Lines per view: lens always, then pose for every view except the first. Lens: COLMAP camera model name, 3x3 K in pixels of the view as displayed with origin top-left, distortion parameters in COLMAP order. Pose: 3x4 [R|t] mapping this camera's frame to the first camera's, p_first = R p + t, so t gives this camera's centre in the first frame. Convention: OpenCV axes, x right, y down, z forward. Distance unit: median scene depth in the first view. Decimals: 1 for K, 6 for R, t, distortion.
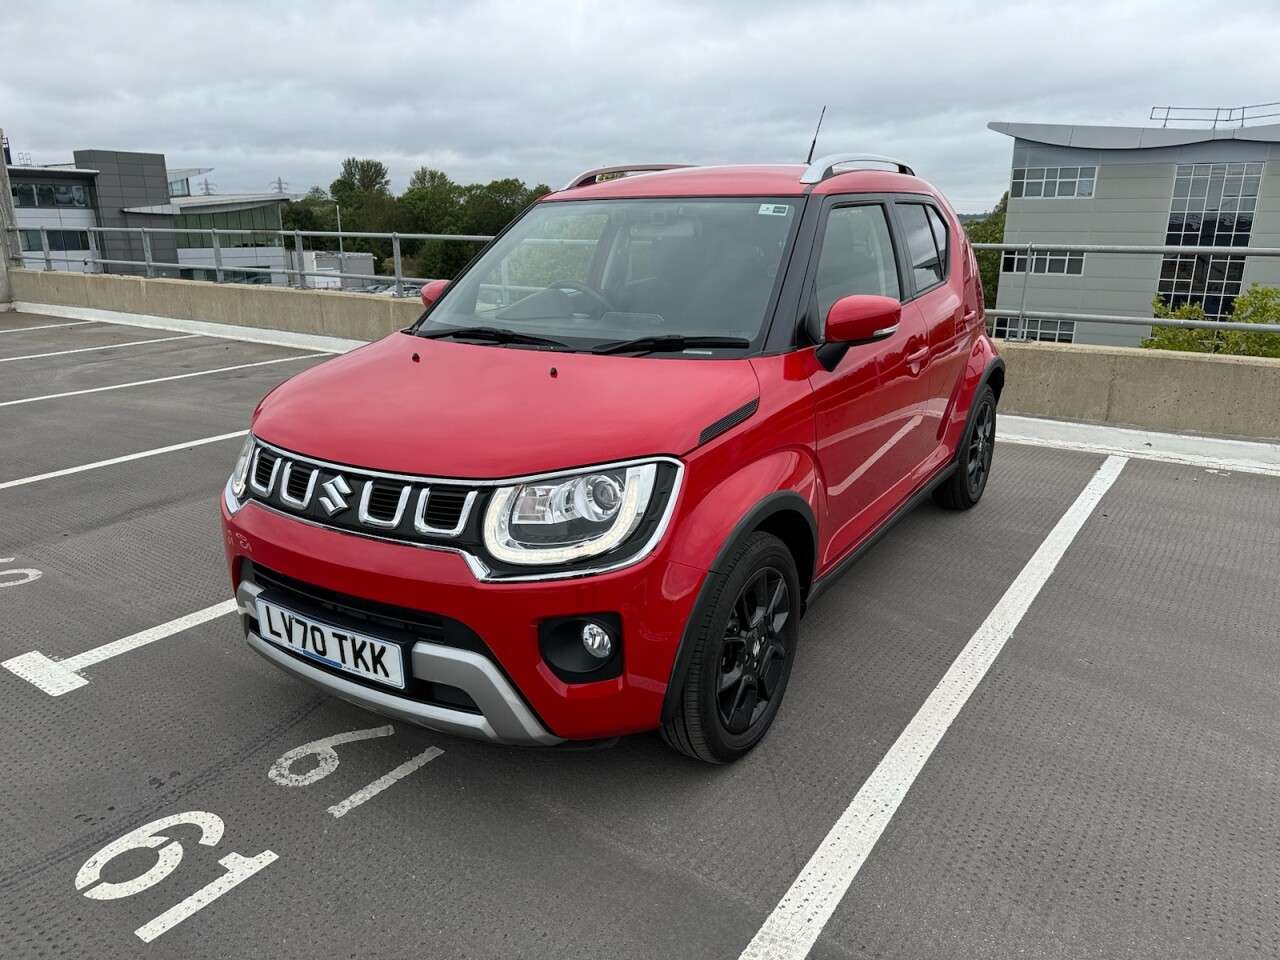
lens RADIAL K [[898.0, 0, 640.2], [0, 898.0, 483.9], [0, 0, 1]] dist [0.004094, -0.005906]
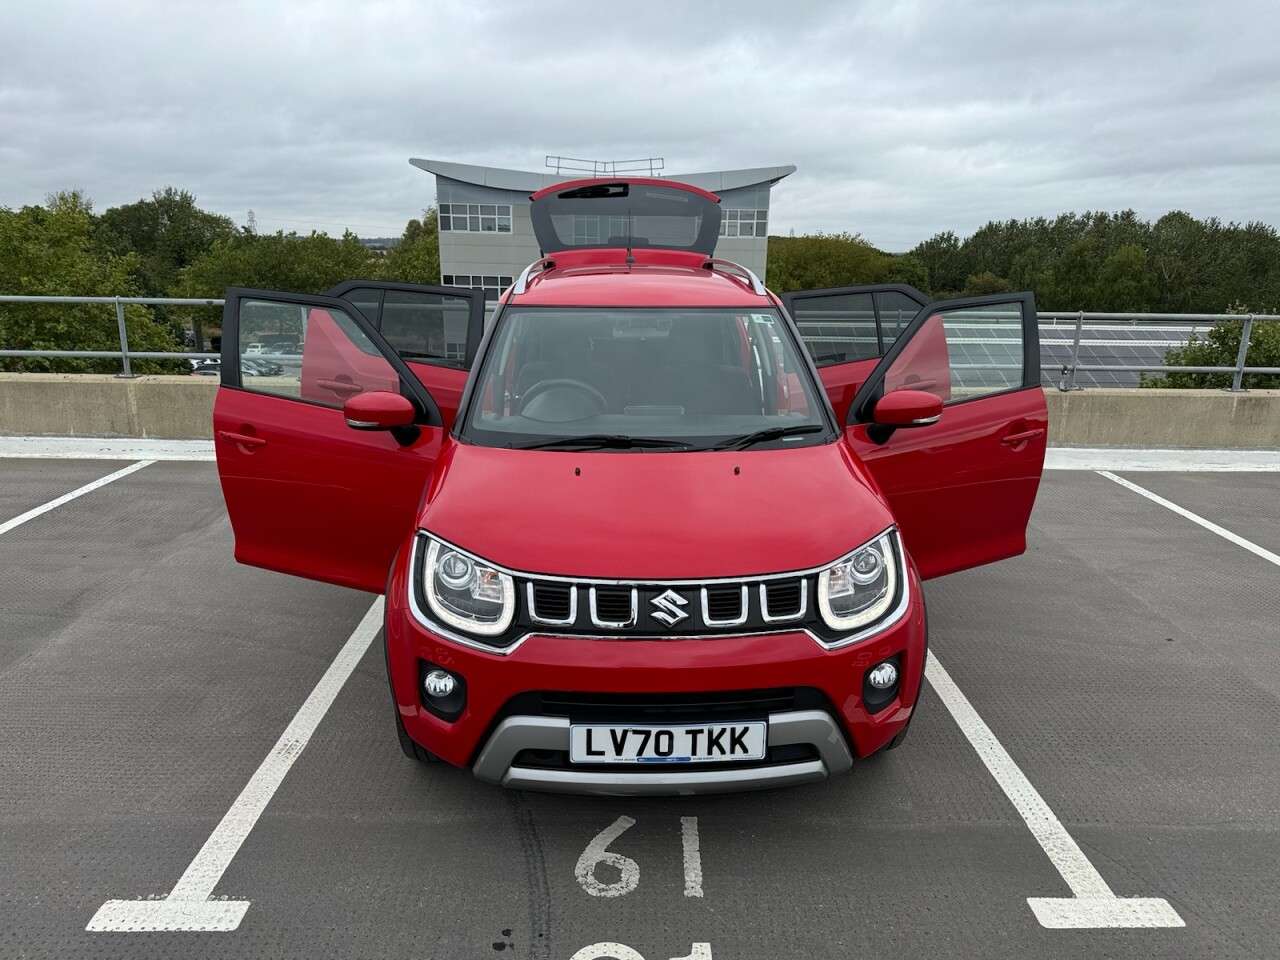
lens RADIAL K [[902.6, 0, 638.2], [0, 902.6, 475.8], [0, 0, 1]] dist [0.042788, -0.053243]
pose [[0.812604, -0.130910, 0.567924, -0.882390], [0.150871, 0.988481, 0.011979, -0.151569], [-0.562951, 0.075949, 0.822994, 0.075769]]
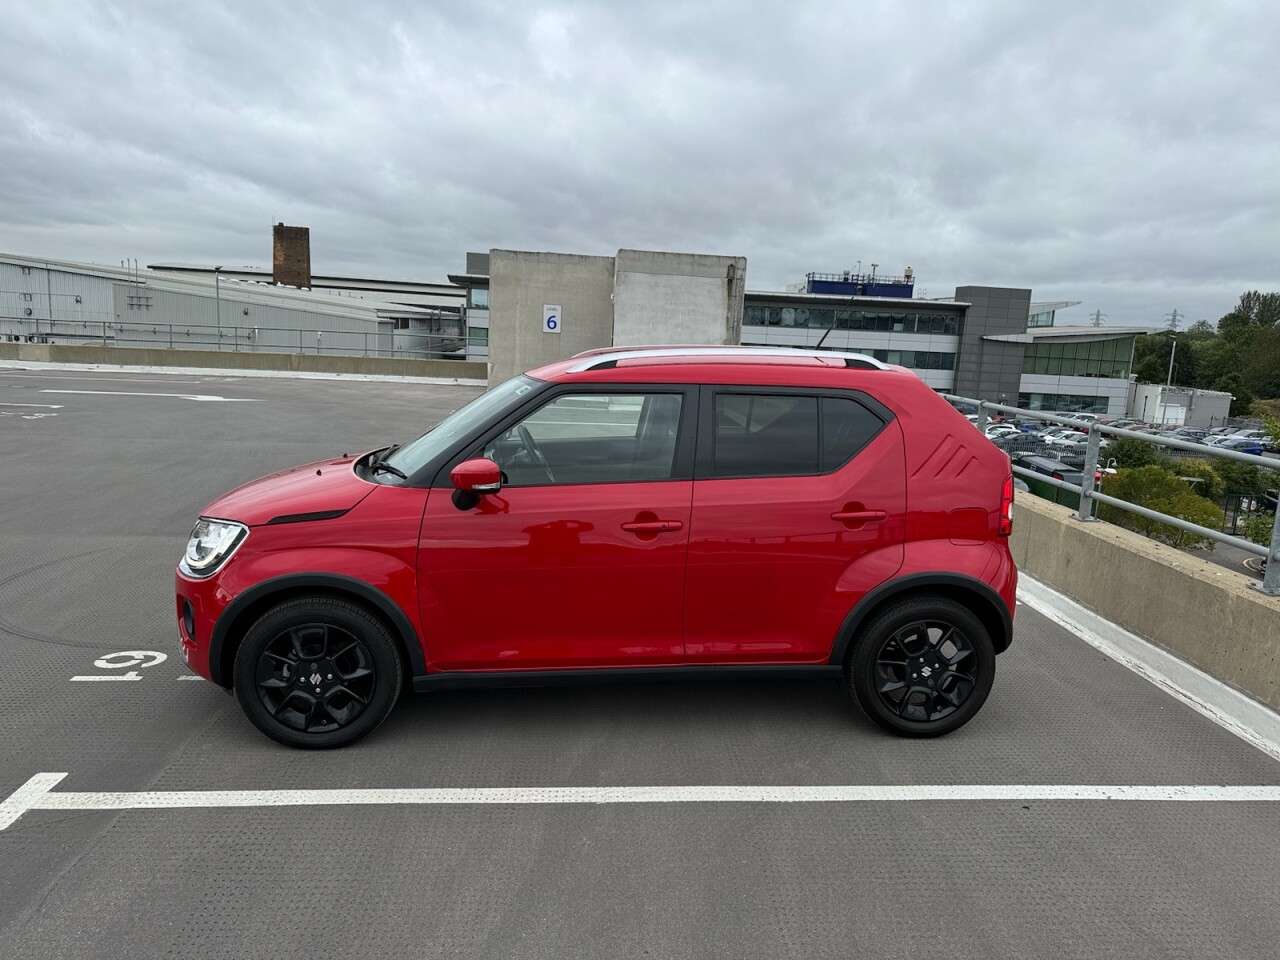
lens RADIAL K [[886.0, 0, 647.9], [0, 886.0, 482.0], [0, 0, 1]] dist [0.046214, -0.055247]
pose [[0.629175, 0.160562, -0.760499, 1.522258], [-0.262457, 0.964850, -0.013429, -0.247050], [0.731612, 0.208048, 0.649200, 0.375643]]
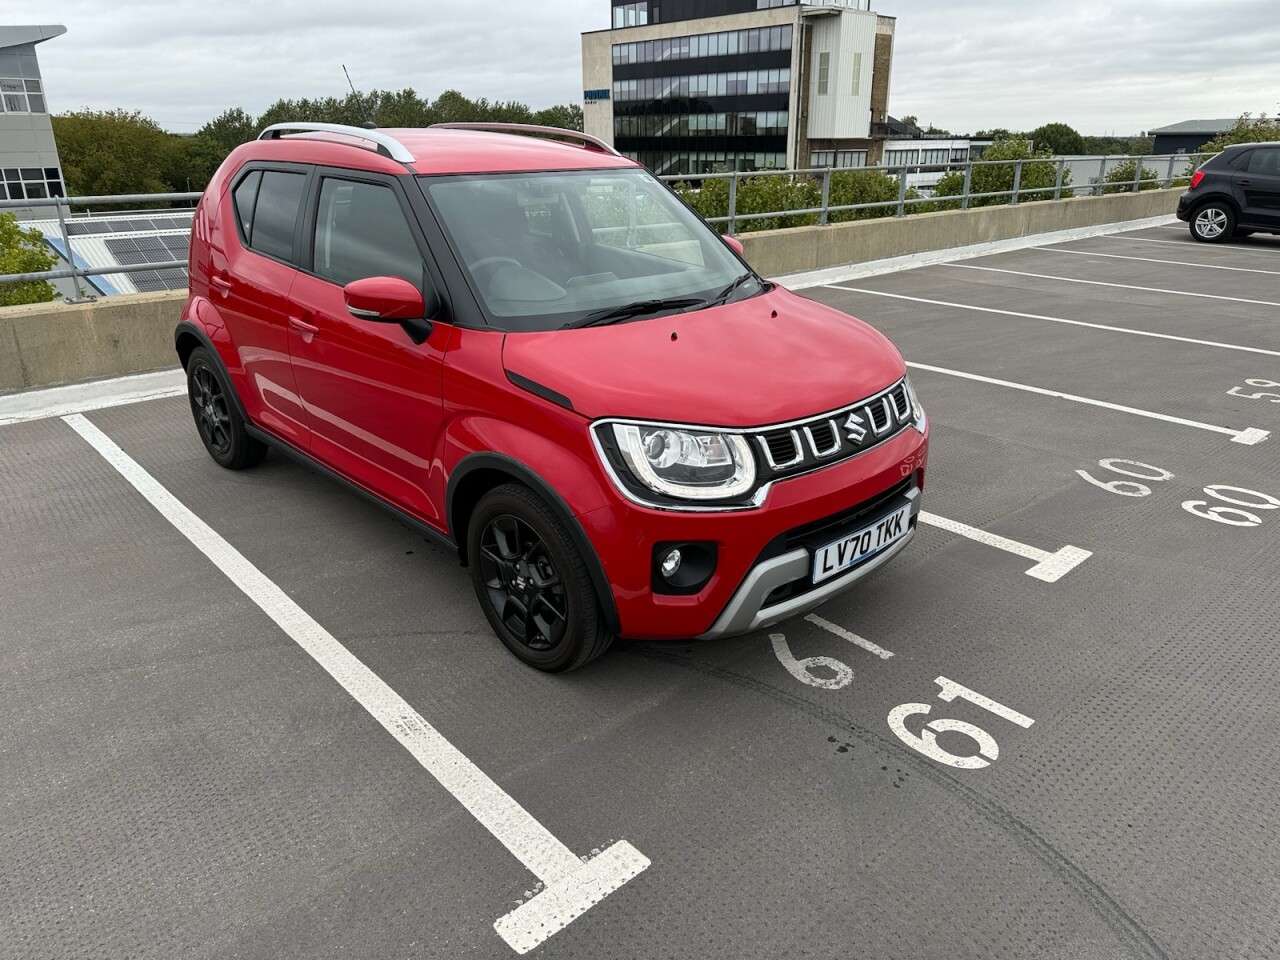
lens RADIAL K [[908.6, 0, 641.0], [0, 908.6, 463.6], [0, 0, 1]] dist [0.050018, -0.062171]
pose [[0.224276, -0.331646, 0.916357, -1.440255], [0.276369, 0.923352, 0.266537, -0.331432], [-0.934516, 0.193475, 0.298743, 0.810946]]
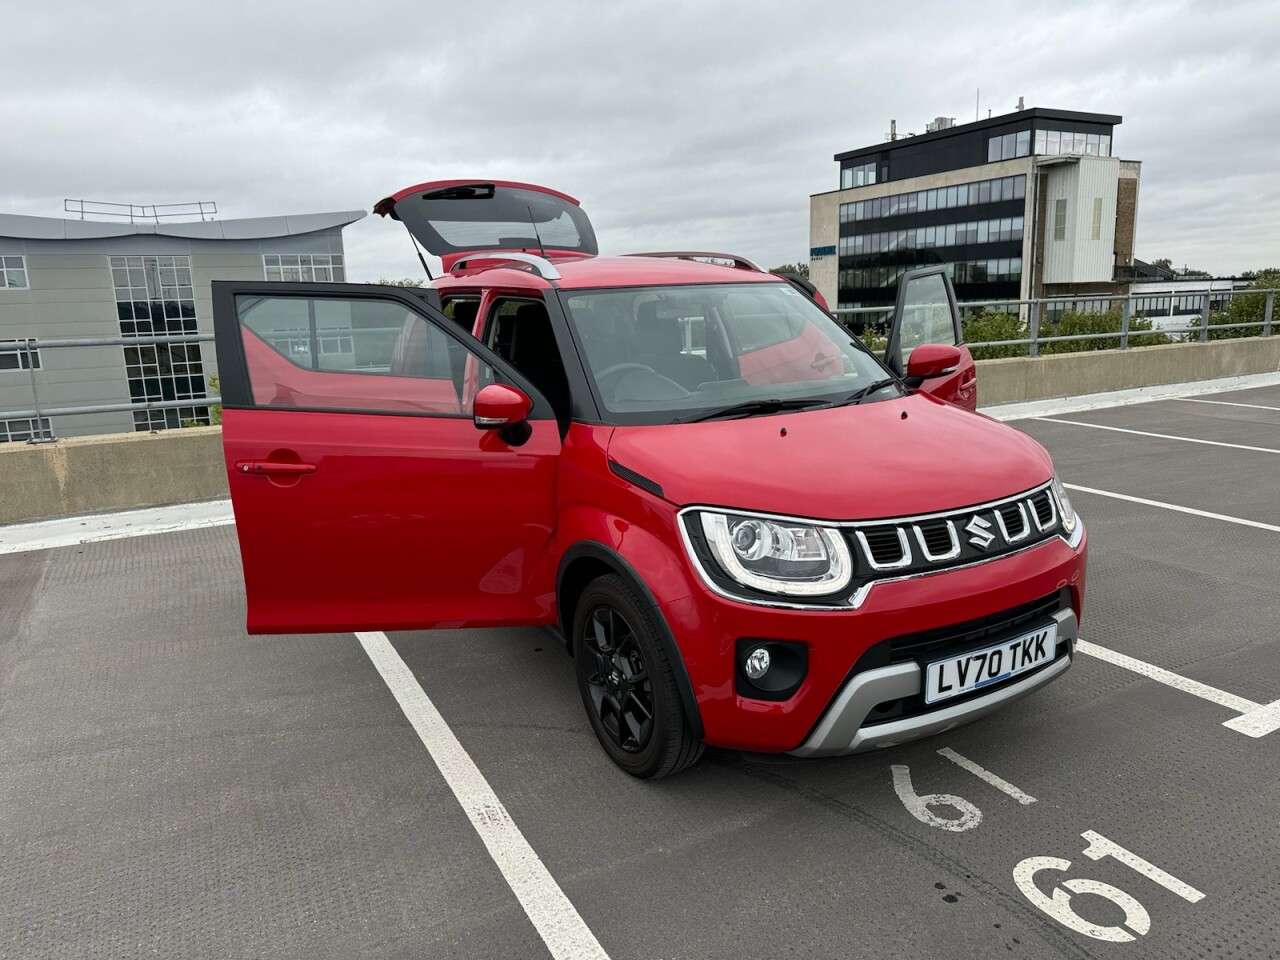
lens RADIAL K [[902.6, 0, 638.2], [0, 902.6, 475.8], [0, 0, 1]] dist [0.042788, -0.053243]
pose [[0.453831, -0.189420, 0.870722, -1.378249], [0.279442, 0.958108, 0.062781, -0.226638], [-0.846138, 0.214825, 0.487751, 0.703341]]
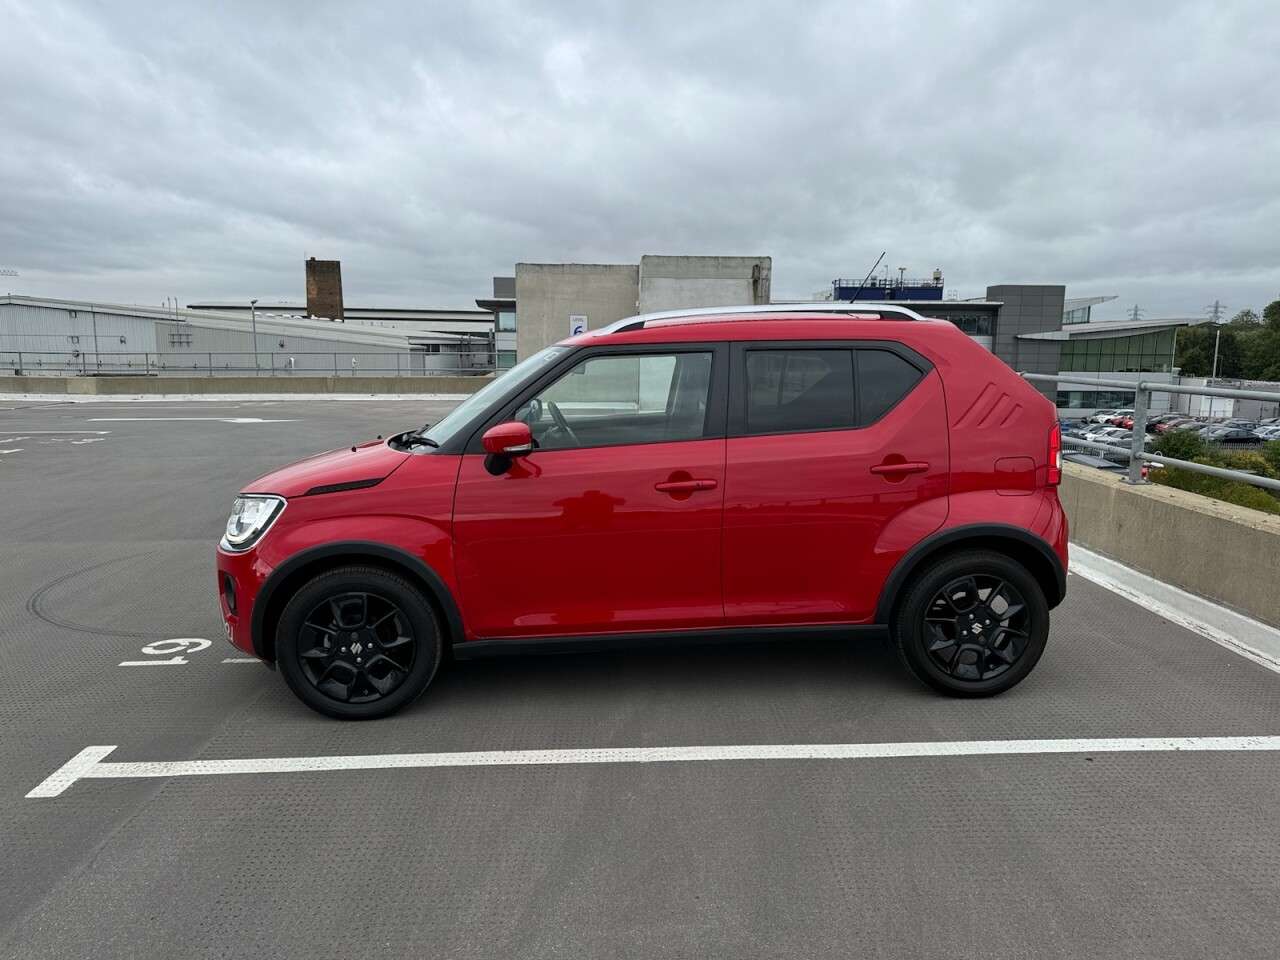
lens RADIAL K [[886.3, 0, 635.7], [0, 886.3, 485.8], [0, 0, 1]] dist [0.042699, -0.048301]
pose [[0.595484, 0.126685, -0.793315, 1.518168], [-0.227607, 0.973632, -0.015369, -0.155494], [0.770450, 0.189716, 0.608617, 0.406988]]
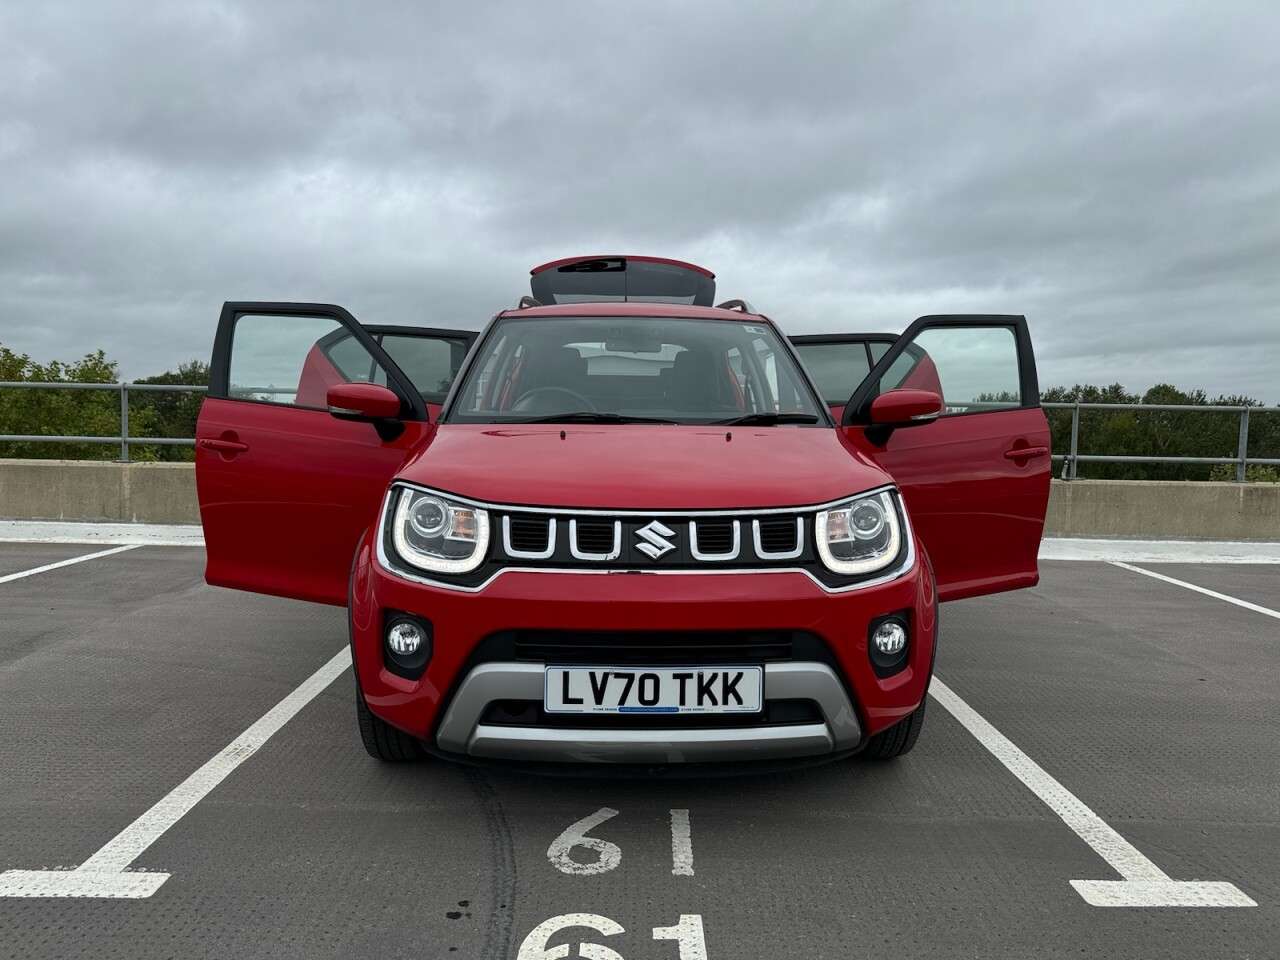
lens RADIAL K [[900.8, 0, 637.1], [0, 900.8, 464.8], [0, 0, 1]] dist [0.040110, -0.046848]
pose [[0.816150, -0.013585, 0.577680, -0.854086], [0.145820, 0.972210, -0.183152, 0.104140], [-0.559138, 0.233717, 0.795450, 0.147132]]
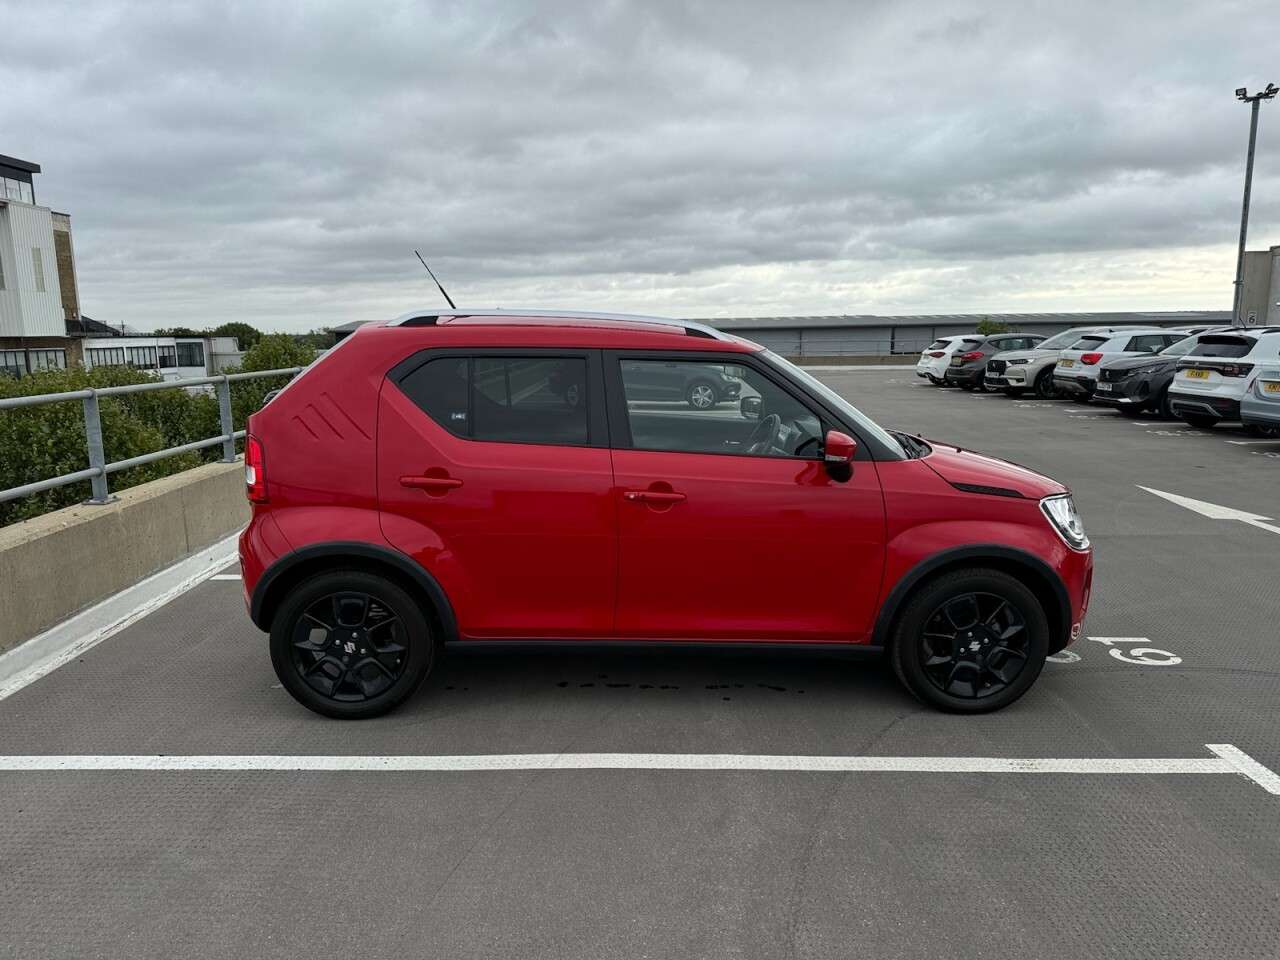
lens RADIAL K [[904.6, 0, 647.1], [0, 904.6, 485.9], [0, 0, 1]] dist [0.031432, -0.037545]
pose [[-0.577434, -0.136868, 0.804883, -1.315188], [0.234891, 0.916316, 0.324331, -0.784643], [-0.781918, 0.376340, -0.496963, 2.424254]]
